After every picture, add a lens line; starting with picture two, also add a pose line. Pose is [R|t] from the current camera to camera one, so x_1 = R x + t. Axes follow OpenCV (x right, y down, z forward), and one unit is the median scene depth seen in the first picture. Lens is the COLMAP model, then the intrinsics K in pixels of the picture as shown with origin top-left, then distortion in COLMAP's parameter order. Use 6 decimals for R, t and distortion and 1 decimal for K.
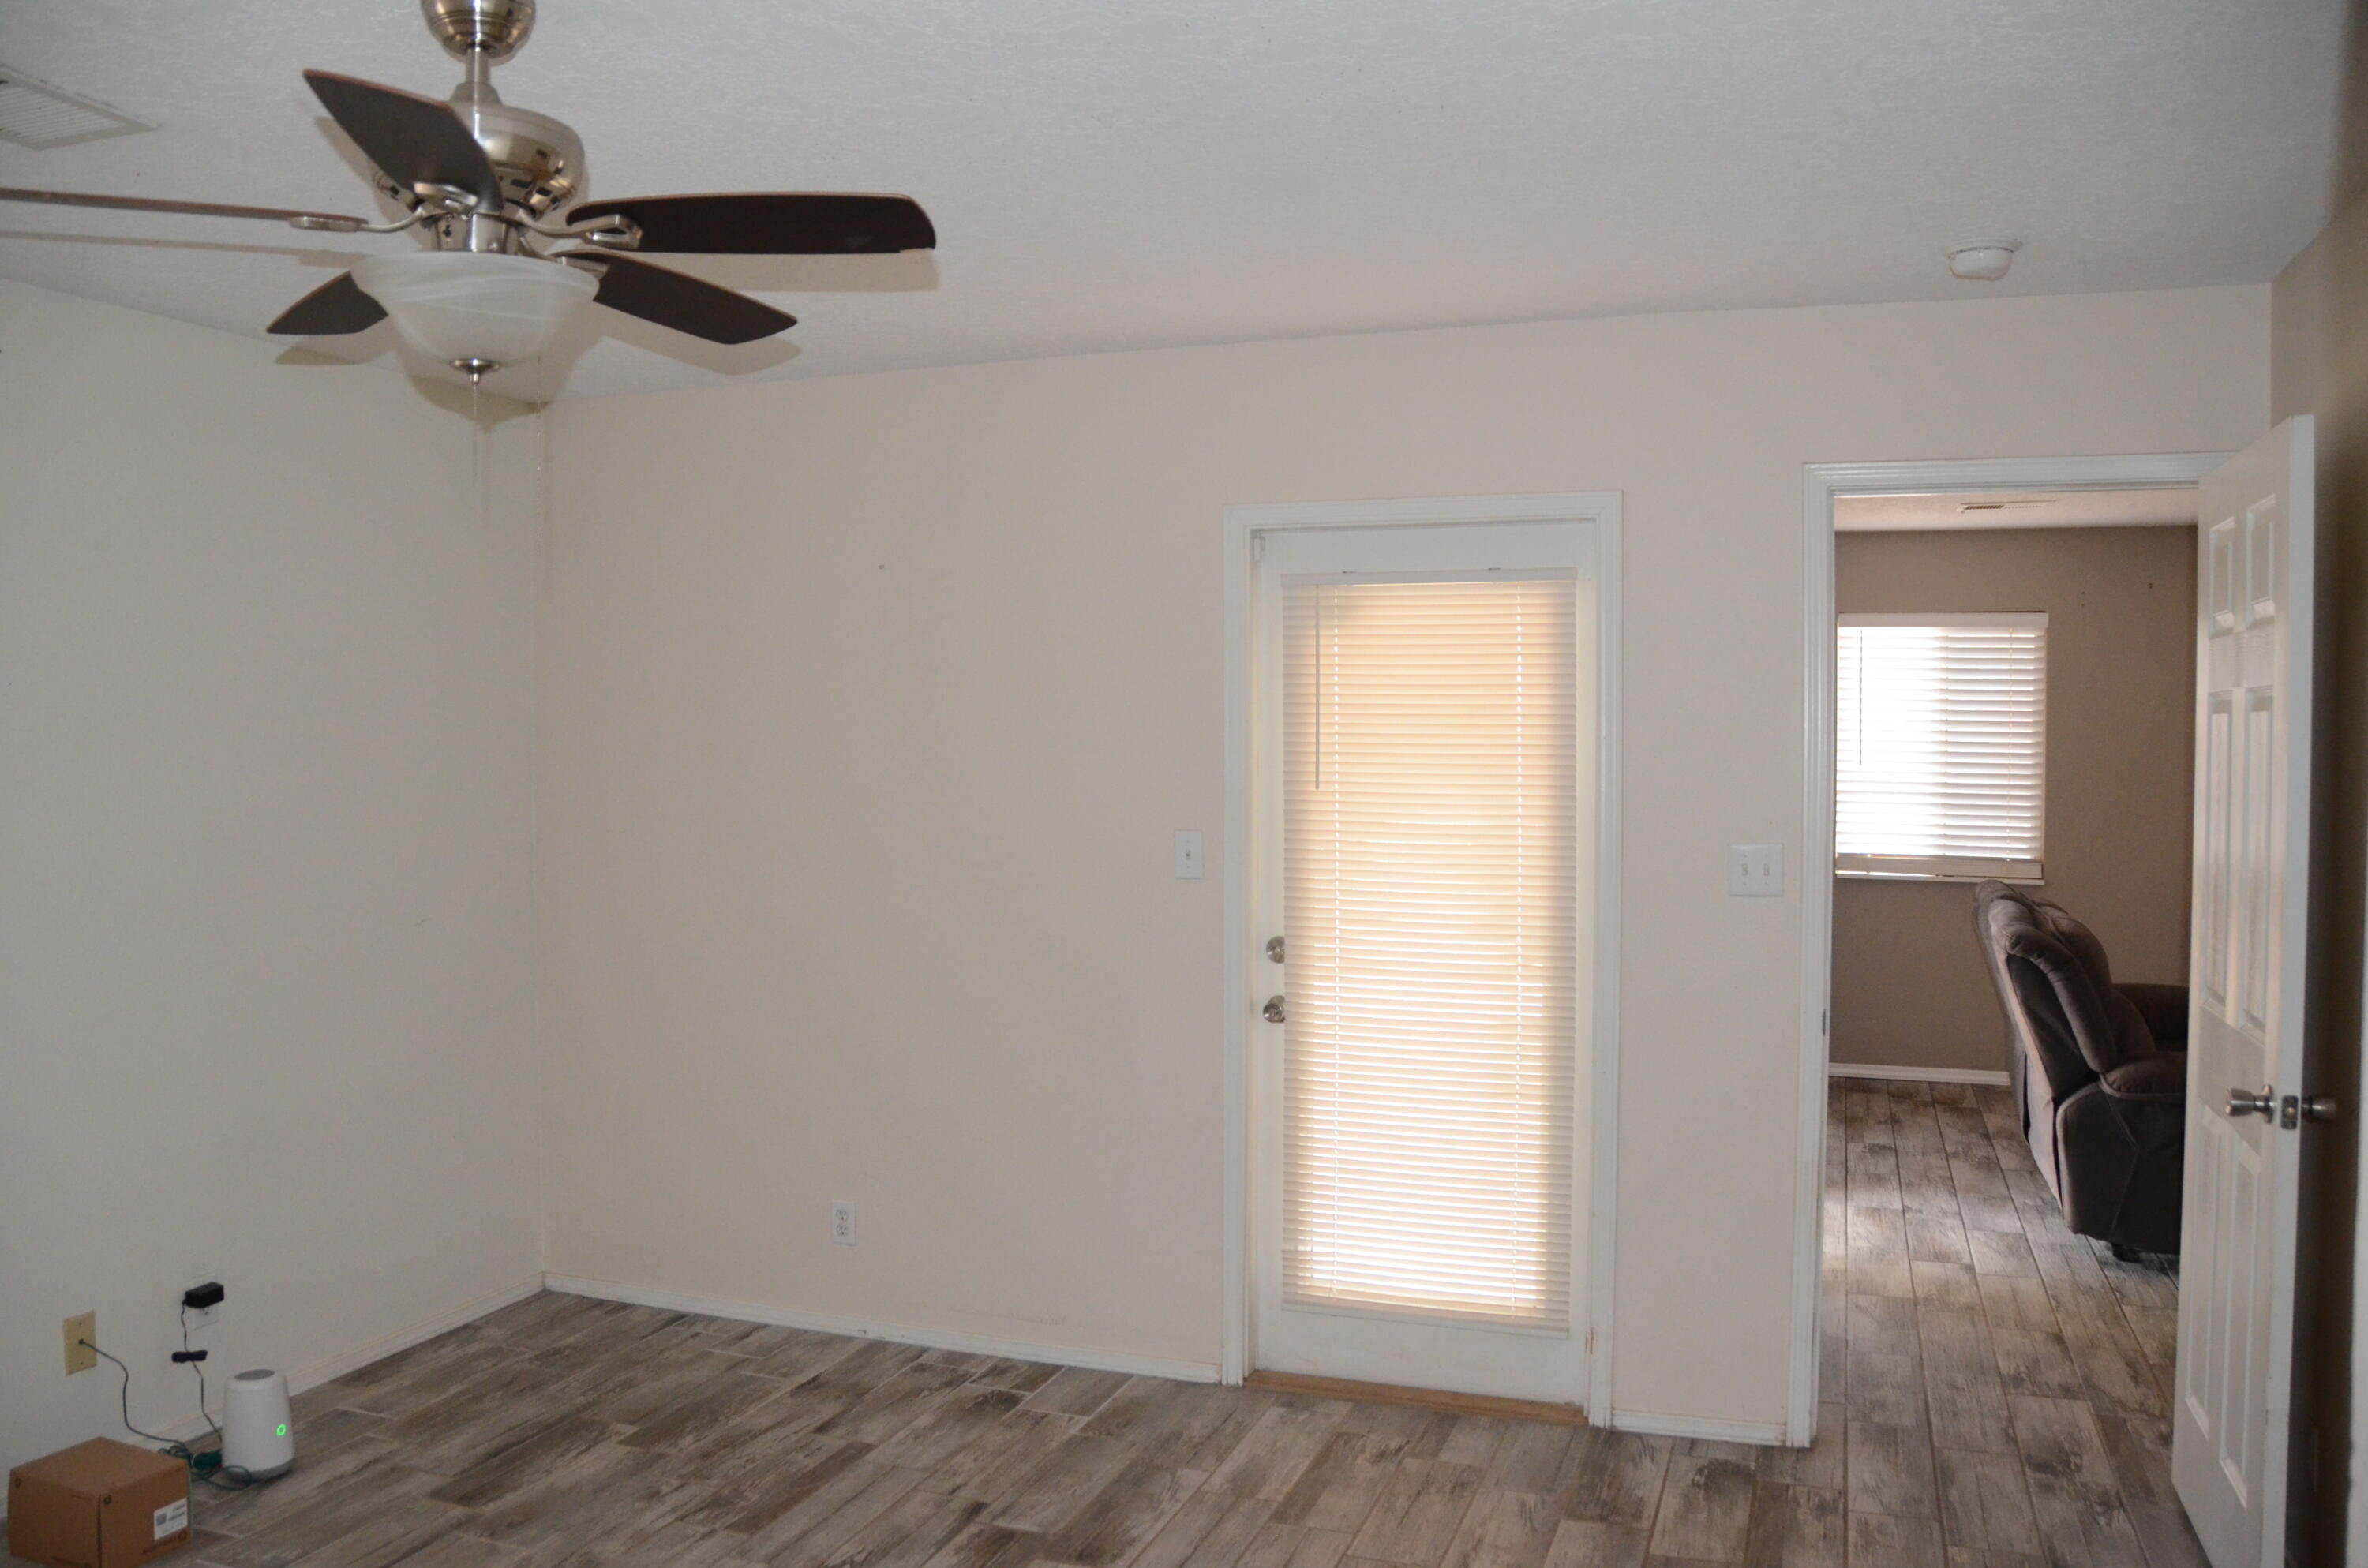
lens RADIAL K [[1855.7, 0, 1179.3], [0, 1855.7, 807.4], [0, 0, 1]] dist [-0.159753, 0.117011]
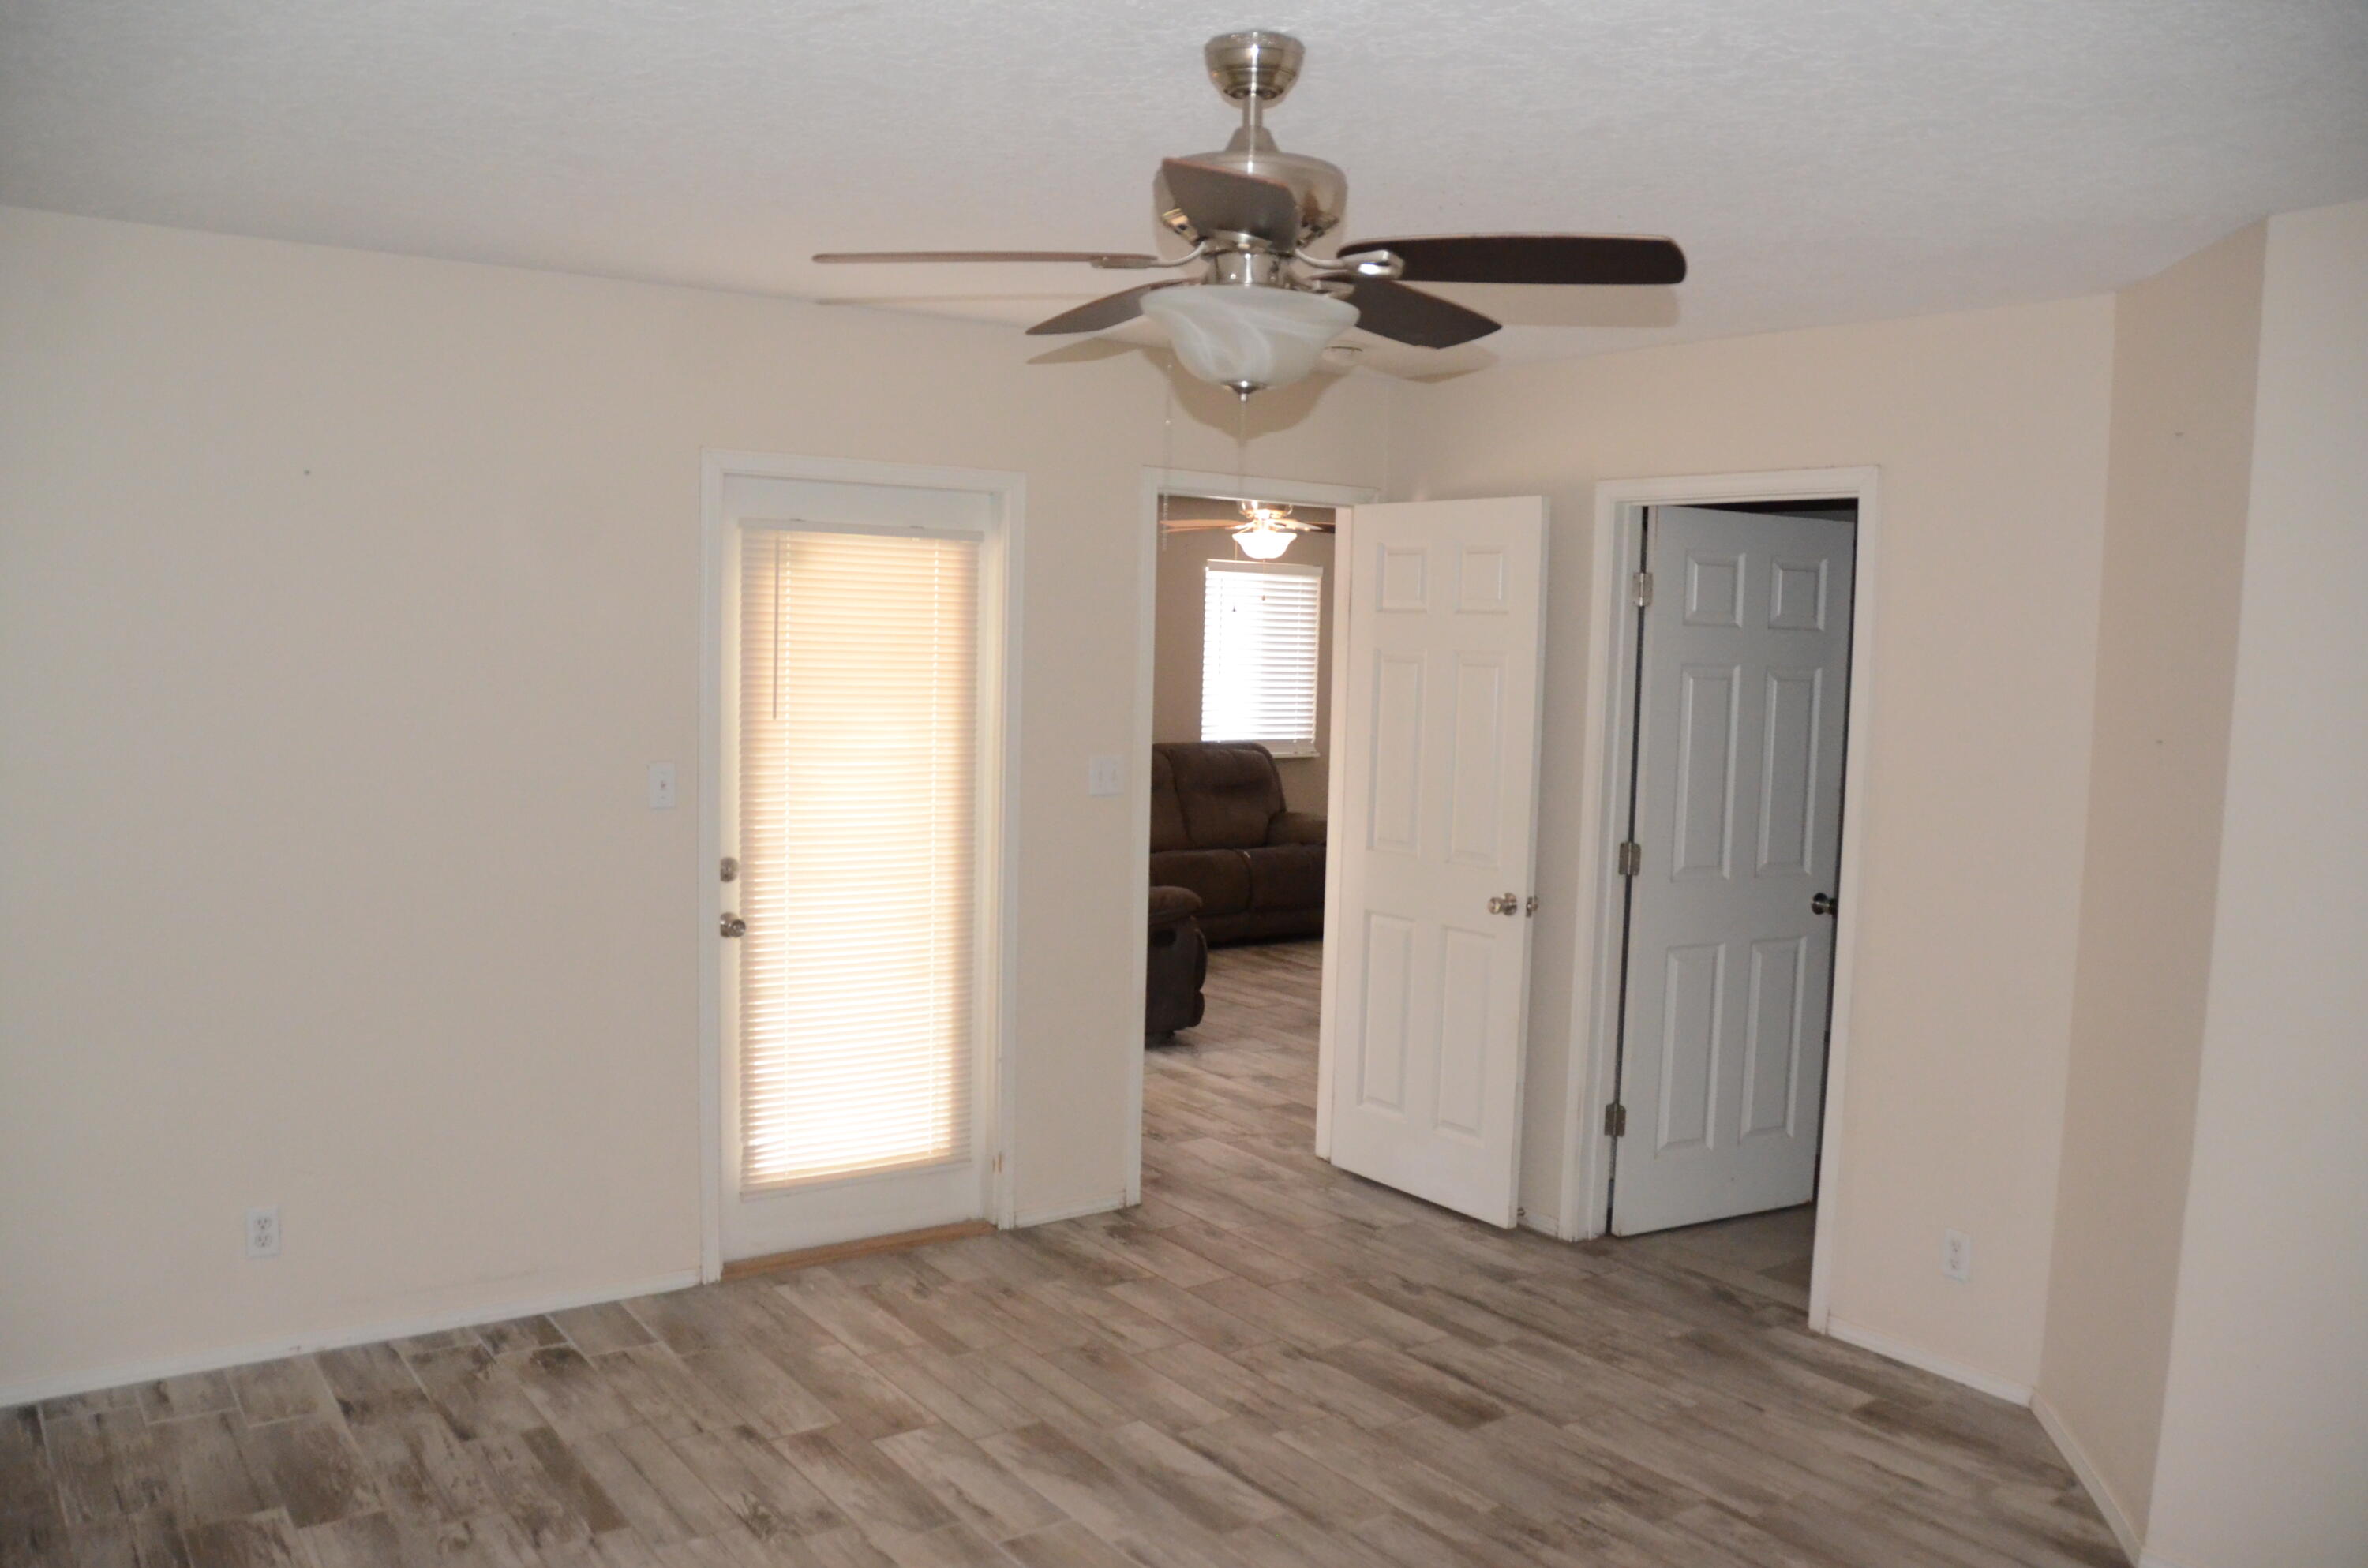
lens RADIAL K [[1855.7, 0, 1179.3], [0, 1855.7, 807.4], [0, 0, 1]] dist [-0.159753, 0.117011]
pose [[0.555683, -0.062005, 0.829079, -0.725657], [0.002675, 0.997343, 0.072796, -0.037702], [-0.831390, -0.038234, 0.554373, 0.213361]]
